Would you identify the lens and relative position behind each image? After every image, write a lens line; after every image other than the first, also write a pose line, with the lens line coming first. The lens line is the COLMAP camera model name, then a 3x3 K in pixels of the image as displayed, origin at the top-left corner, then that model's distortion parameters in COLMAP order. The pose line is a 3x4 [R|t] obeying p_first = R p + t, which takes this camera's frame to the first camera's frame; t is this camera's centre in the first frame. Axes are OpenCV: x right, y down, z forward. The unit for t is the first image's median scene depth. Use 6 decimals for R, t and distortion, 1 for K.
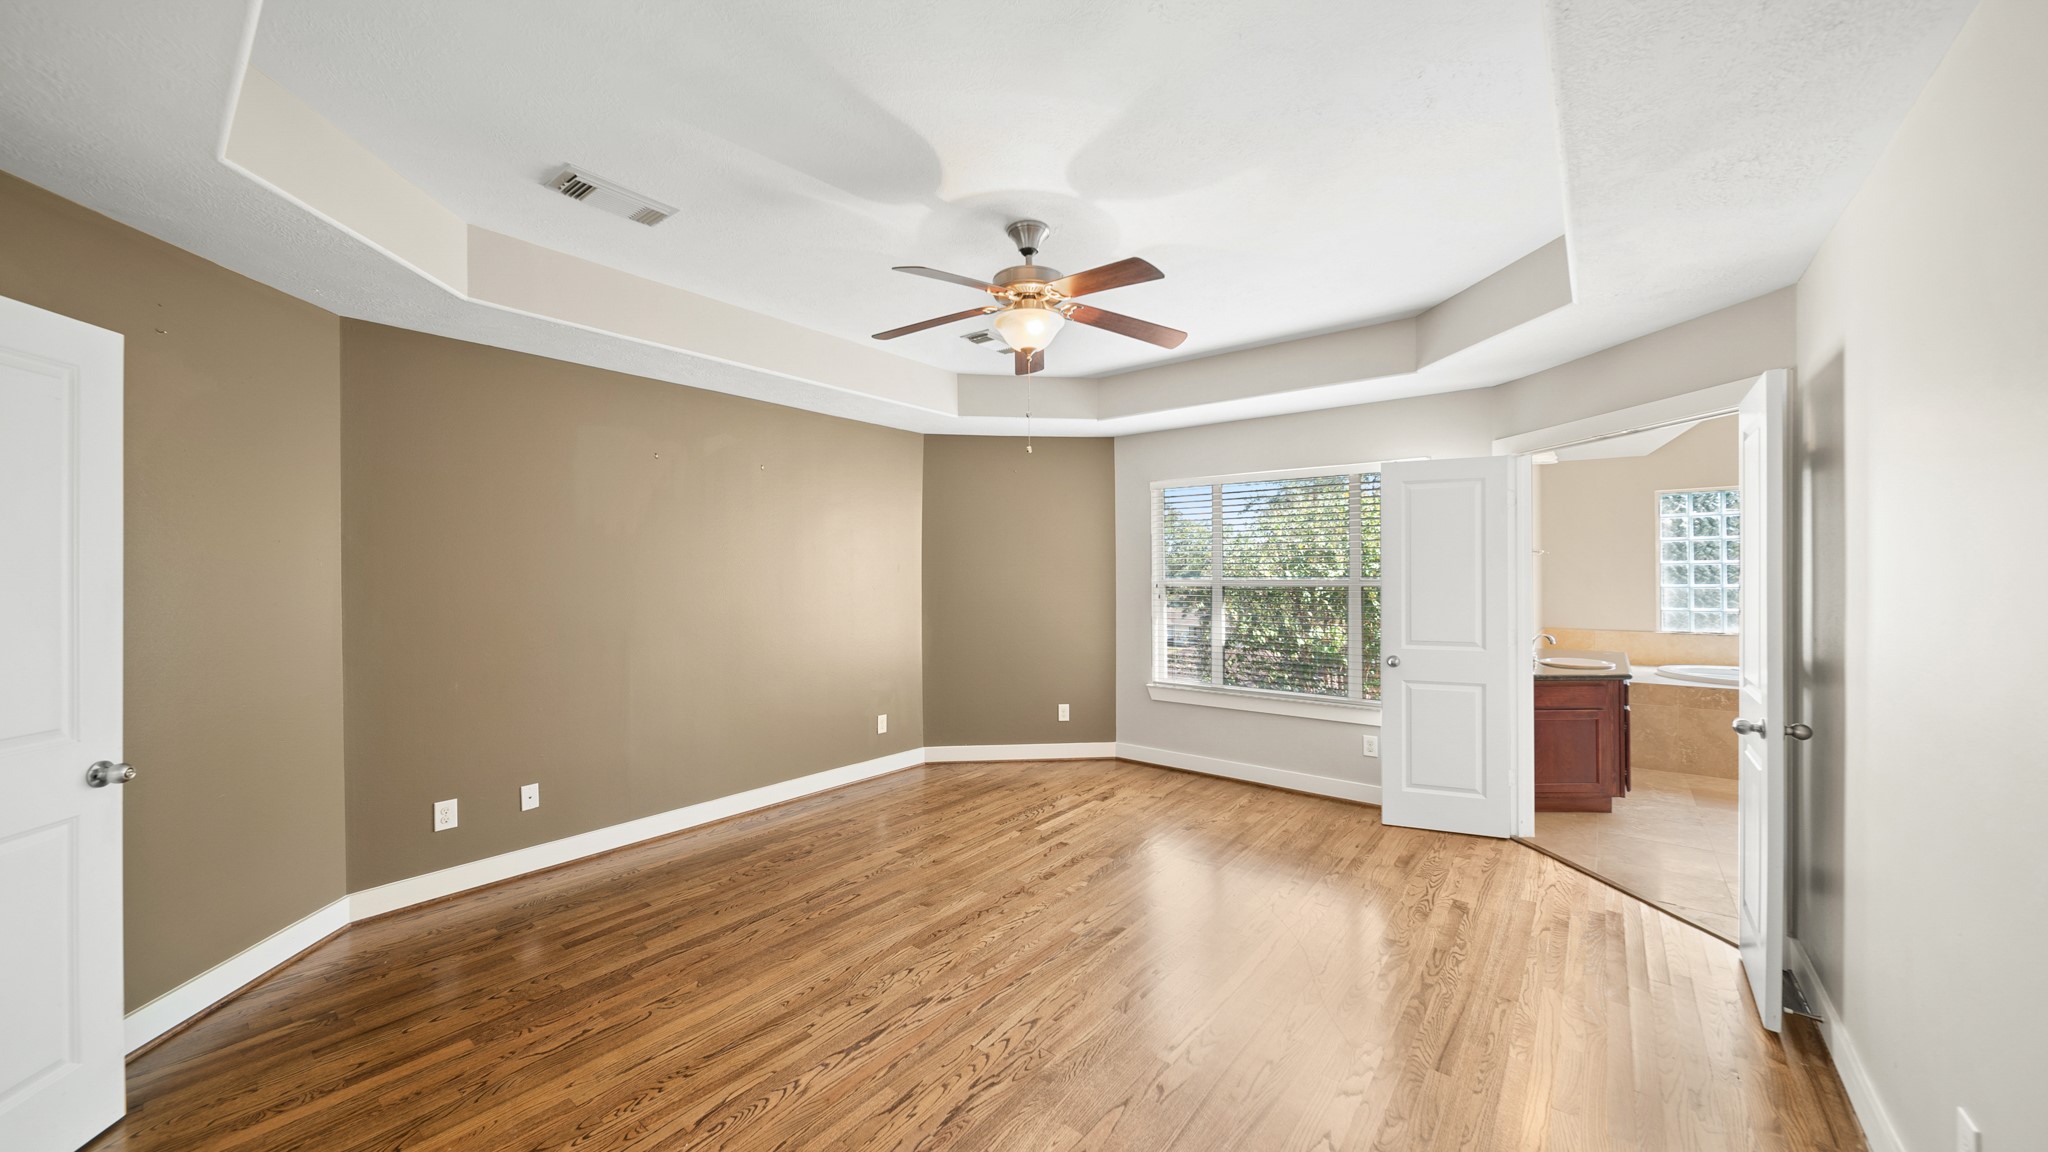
lens RADIAL K [[726.6, 0, 1002.8], [0, 726.6, 570.4], [0, 0, 1]] dist [0.000183, -0.000499]
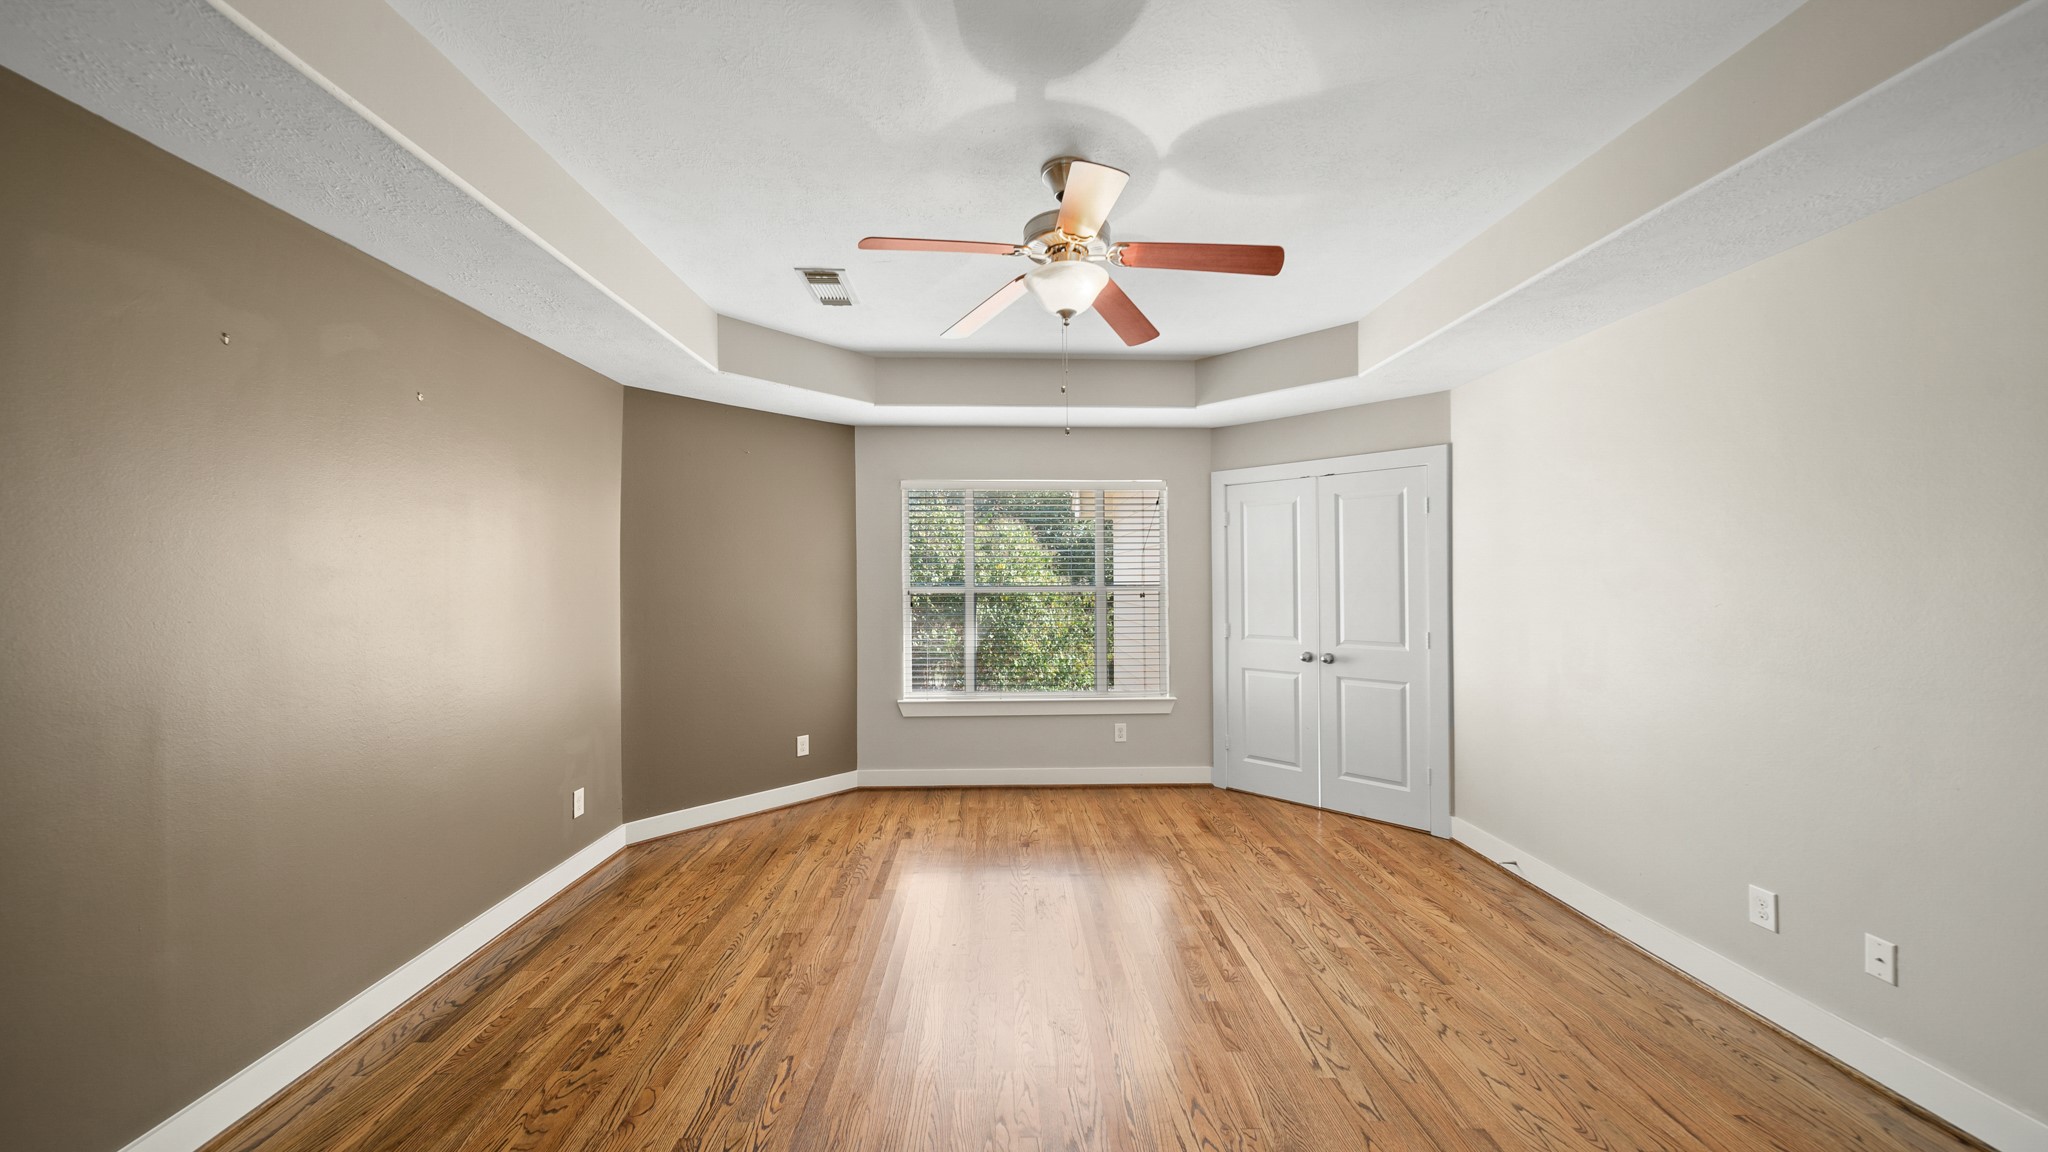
lens RADIAL K [[726.6, 0, 1018.8], [0, 726.6, 576.7], [0, 0, 1]] dist [0.000183, -0.000499]
pose [[0.752589, 0.000359, 0.658491, -0.381527], [-0.000859, 1.000000, 0.000436, -0.000288], [-0.658490, -0.000894, 0.752589, 0.278462]]
